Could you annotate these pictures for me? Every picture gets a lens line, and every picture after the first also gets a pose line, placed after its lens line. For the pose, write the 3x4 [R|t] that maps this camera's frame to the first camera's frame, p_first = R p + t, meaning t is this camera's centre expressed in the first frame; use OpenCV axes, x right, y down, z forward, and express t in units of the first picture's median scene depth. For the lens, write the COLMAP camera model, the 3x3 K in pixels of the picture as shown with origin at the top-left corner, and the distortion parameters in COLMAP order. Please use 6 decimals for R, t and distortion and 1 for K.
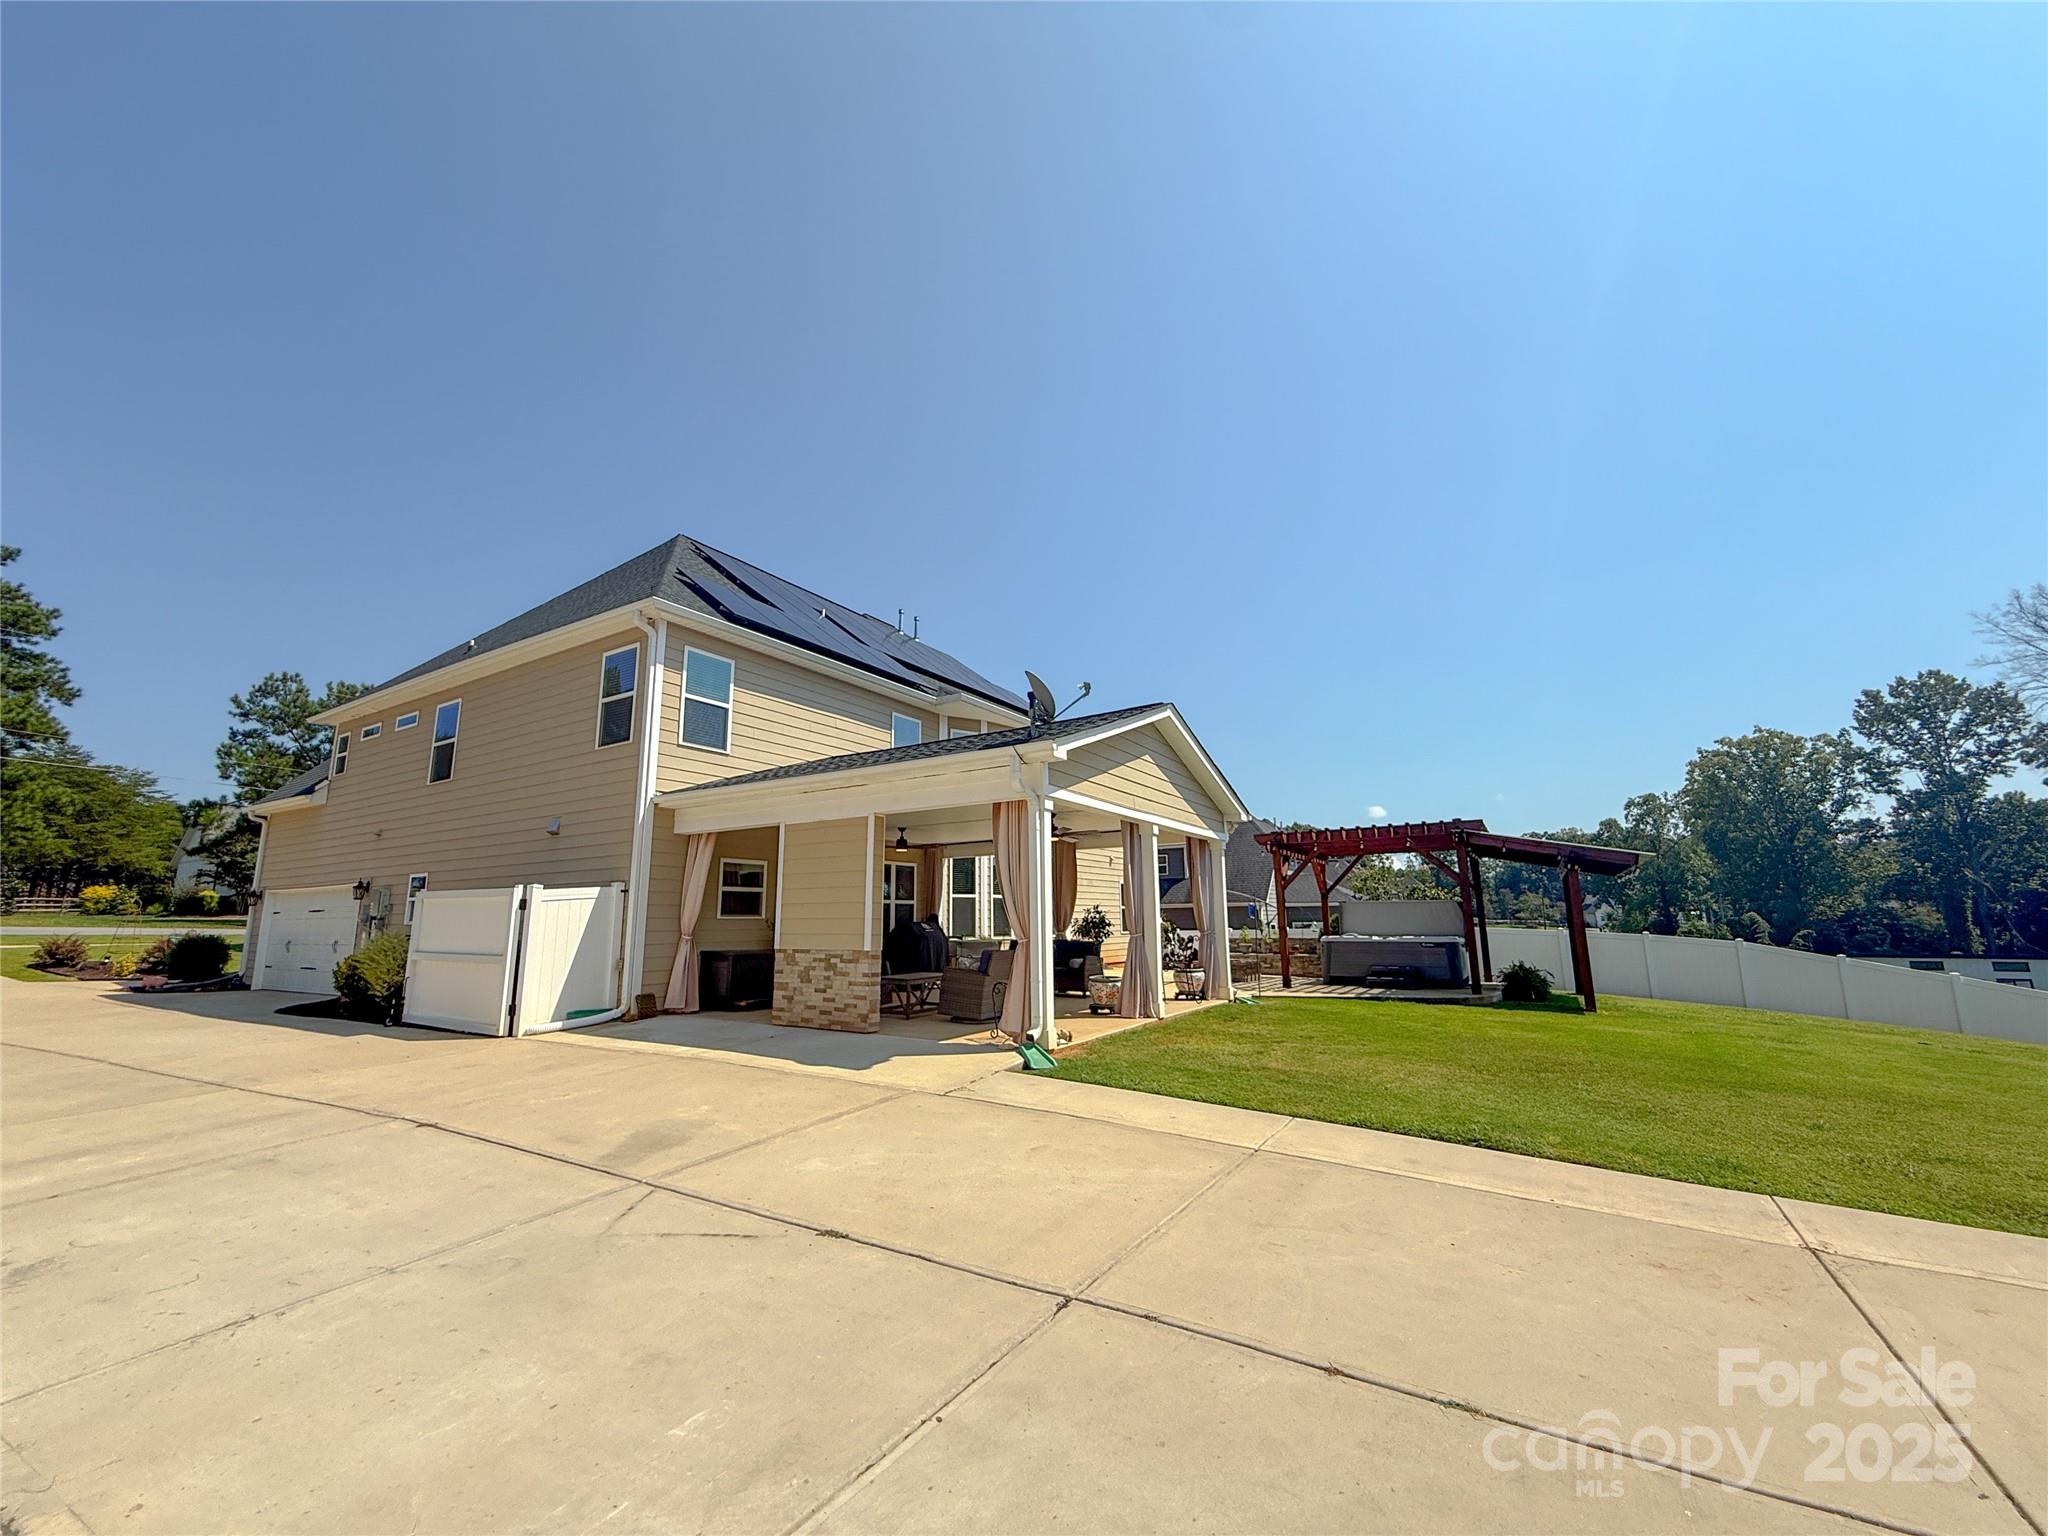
lens RADIAL K [[817.1, 0, 1014.5], [0, 817.1, 770.5], [0, 0, 1]] dist [-0.004000, -0.000229]
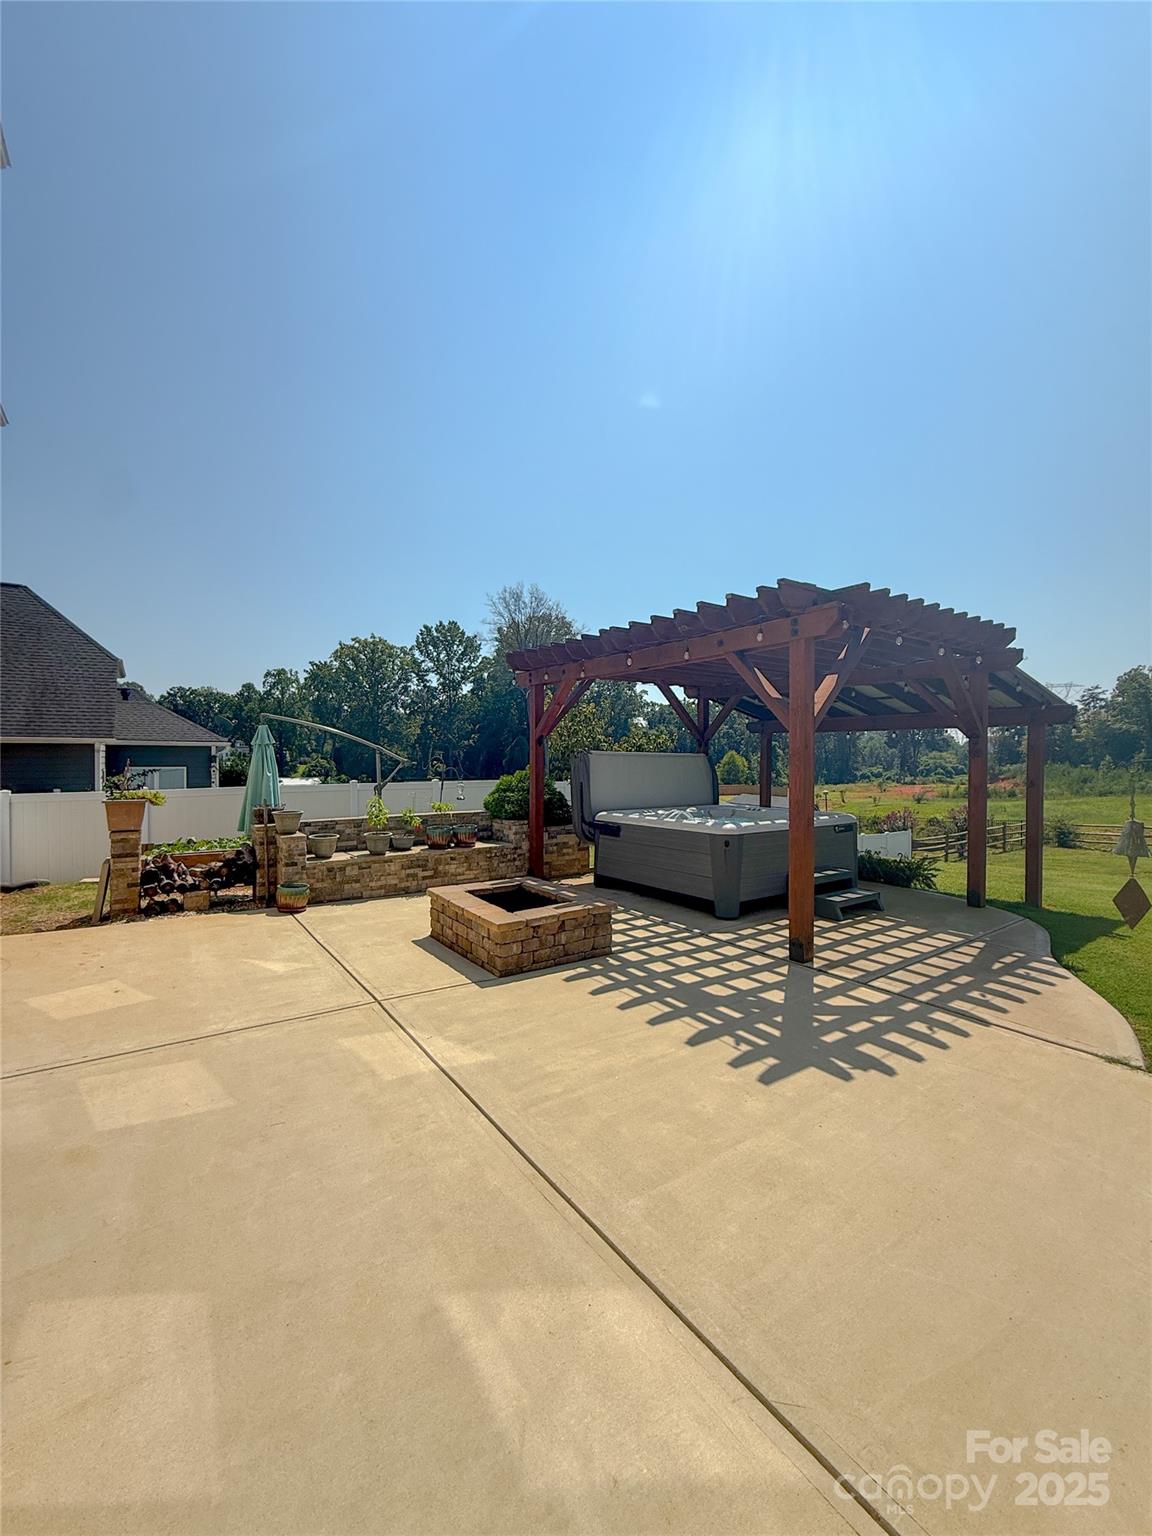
lens RADIAL K [[612.8, 0, 583.5], [0, 612.8, 761.9], [0, 0, 1]] dist [-0.004000, -0.000229]
pose [[0.382500, 0.000444, 0.923955, -0.001368], [-0.178556, 0.981185, 0.073447, 0.027198], [-0.906538, -0.193071, 0.375383, 0.168049]]
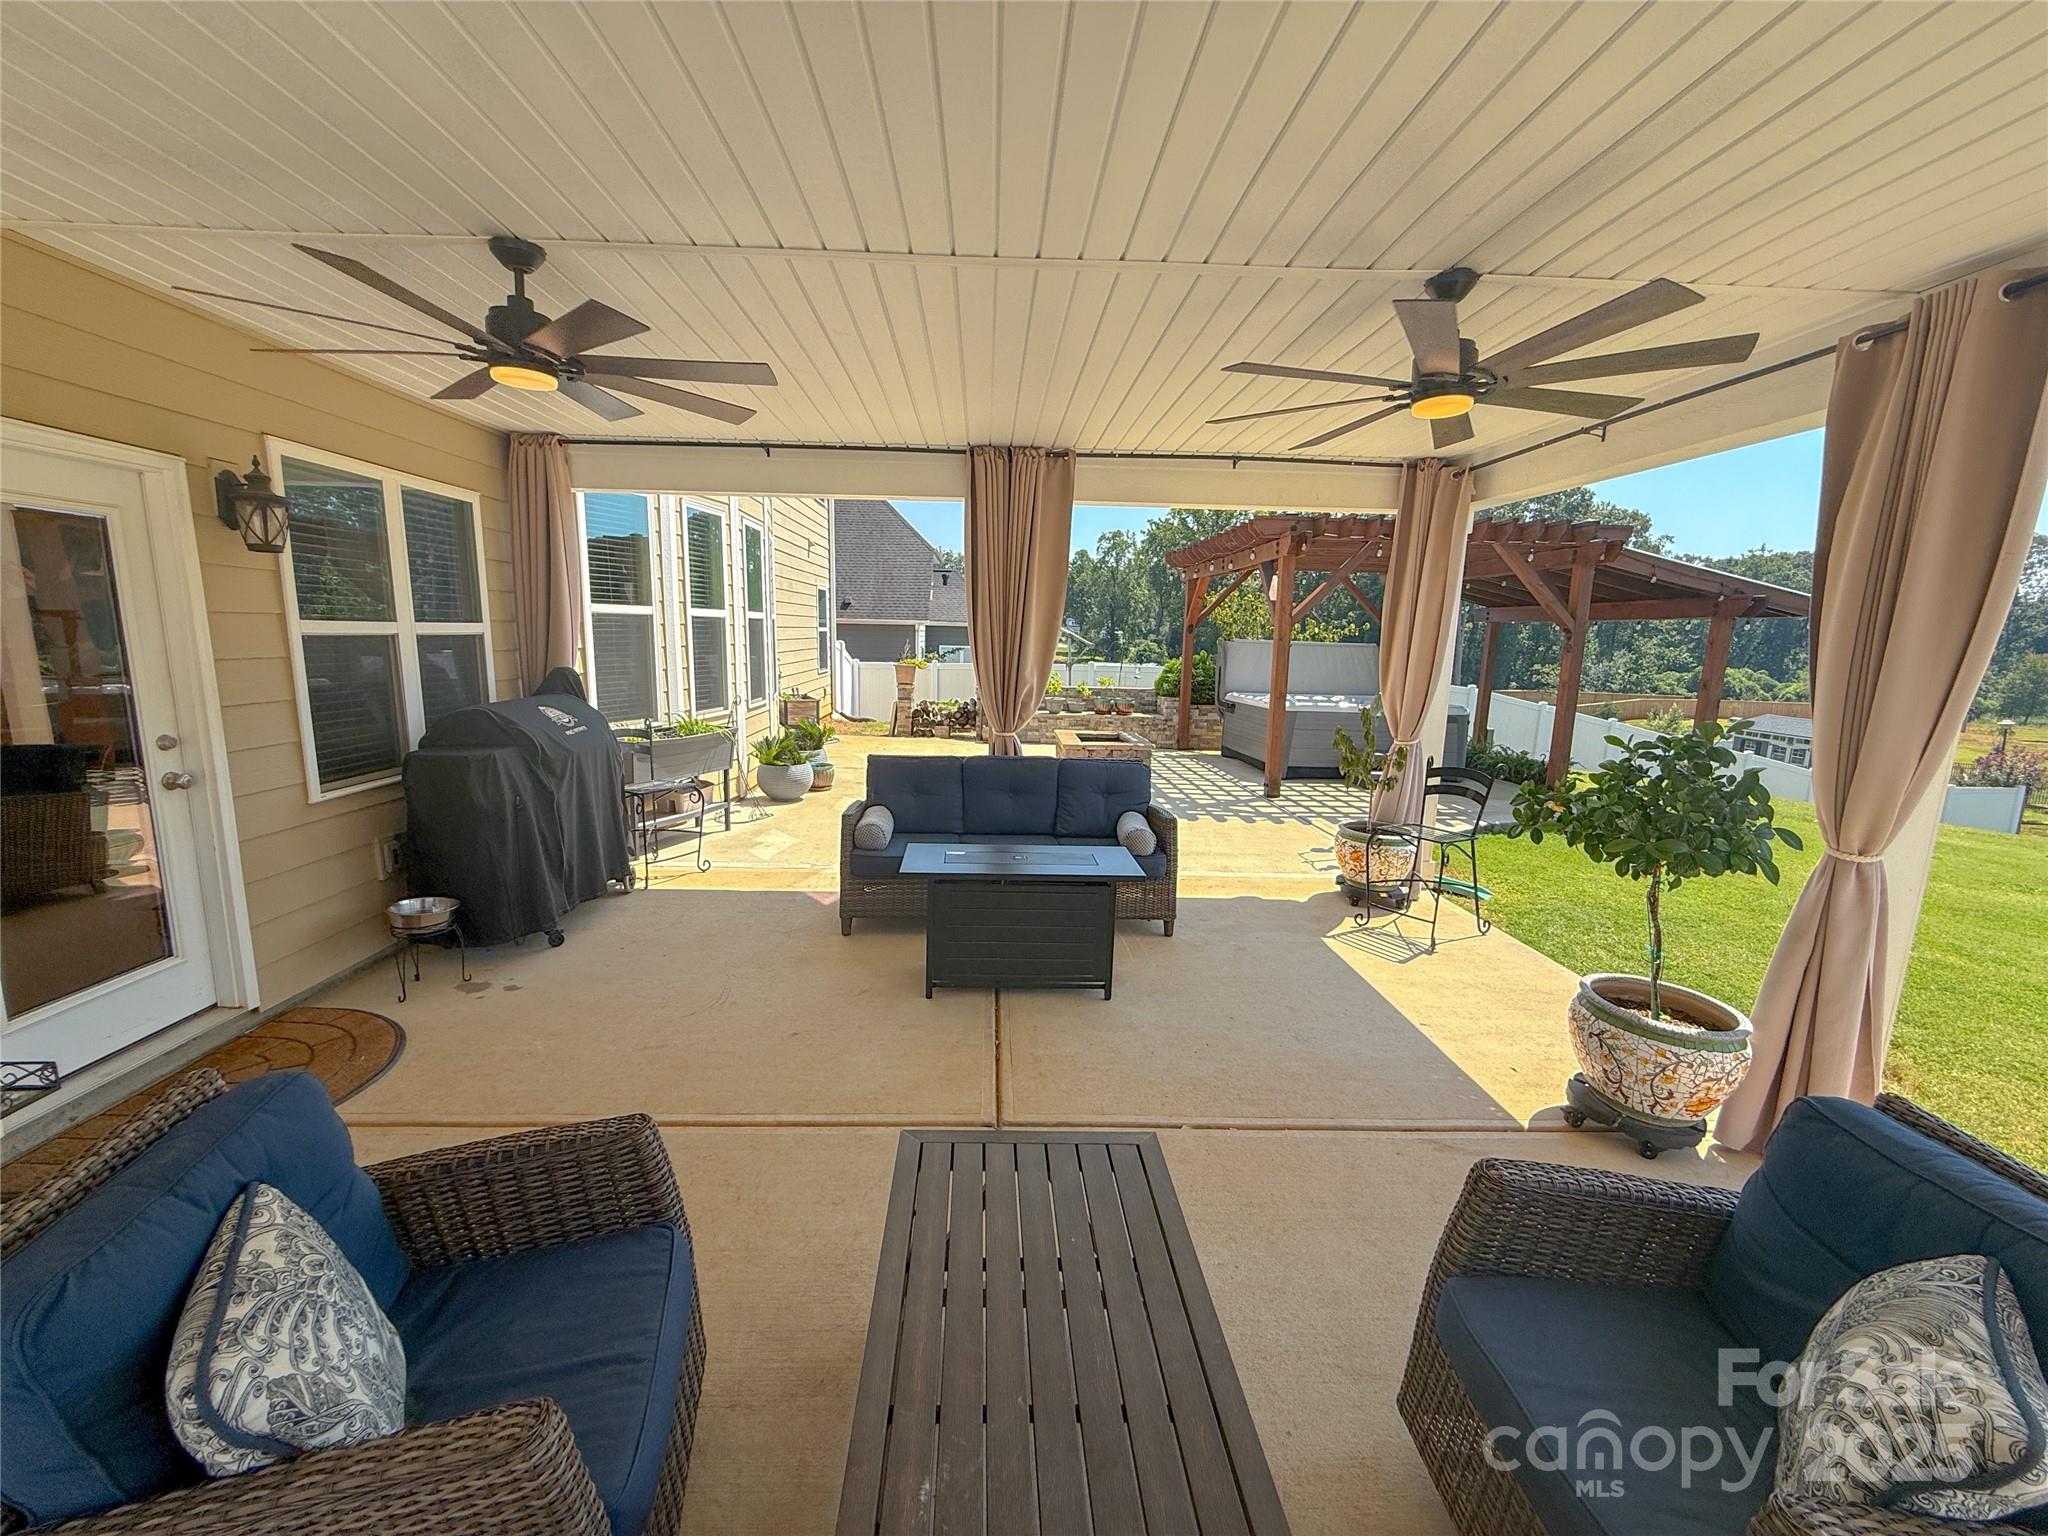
lens RADIAL K [[817.1, 0, 1017.2], [0, 817.1, 768.1], [0, 0, 1]] dist [-0.004000, -0.000229]
pose [[0.828118, -0.066176, 0.556634, -0.022607], [-0.131017, 0.942653, 0.306985, 0.016135], [-0.545028, -0.327148, 0.771957, 0.112777]]
